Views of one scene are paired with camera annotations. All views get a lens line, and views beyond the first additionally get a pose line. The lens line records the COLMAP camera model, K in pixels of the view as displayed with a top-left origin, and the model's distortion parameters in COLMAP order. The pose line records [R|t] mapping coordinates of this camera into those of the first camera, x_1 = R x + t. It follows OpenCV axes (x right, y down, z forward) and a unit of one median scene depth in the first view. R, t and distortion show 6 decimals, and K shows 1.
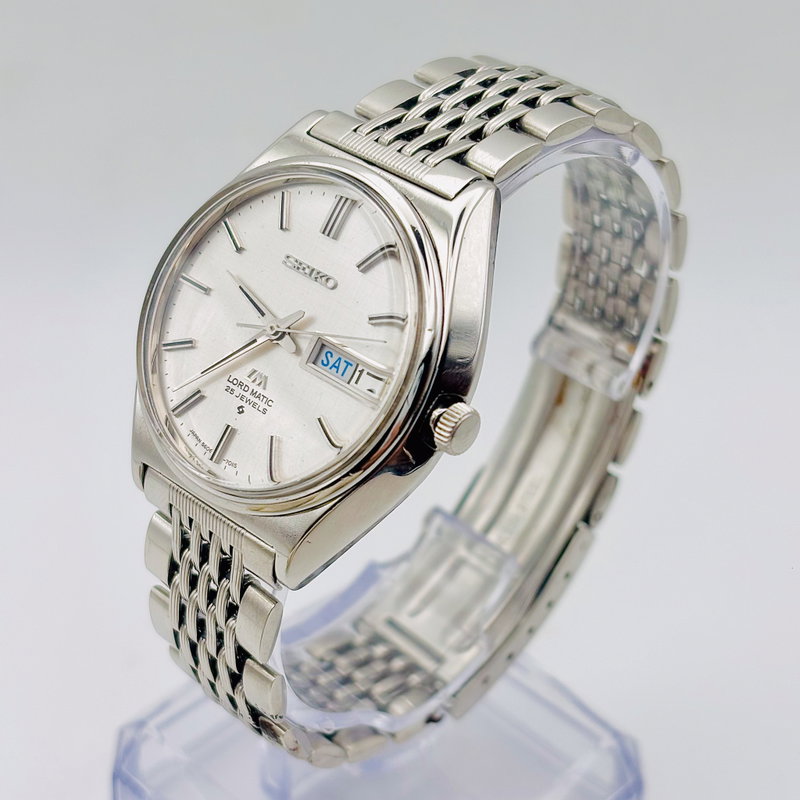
lens RADIAL K [[1549.7, 0, 368.9], [0, 1549.7, 374.4], [0, 0, 1]] dist [0.054346, 0.160444]
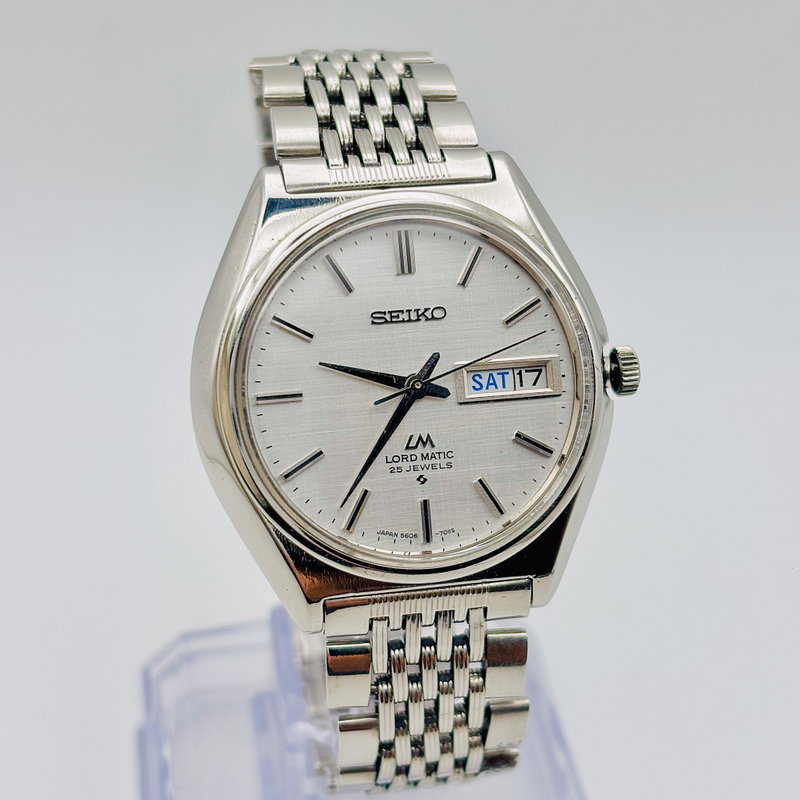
lens RADIAL K [[1549.7, 0, 368.9], [0, 1549.7, 374.4], [0, 0, 1]] dist [0.054346, 0.160444]
pose [[0.599100, -0.480849, 0.640206, -0.671629], [0.444255, 0.864845, 0.233840, -0.265567], [-0.666120, 0.144321, 0.731748, 0.330183]]
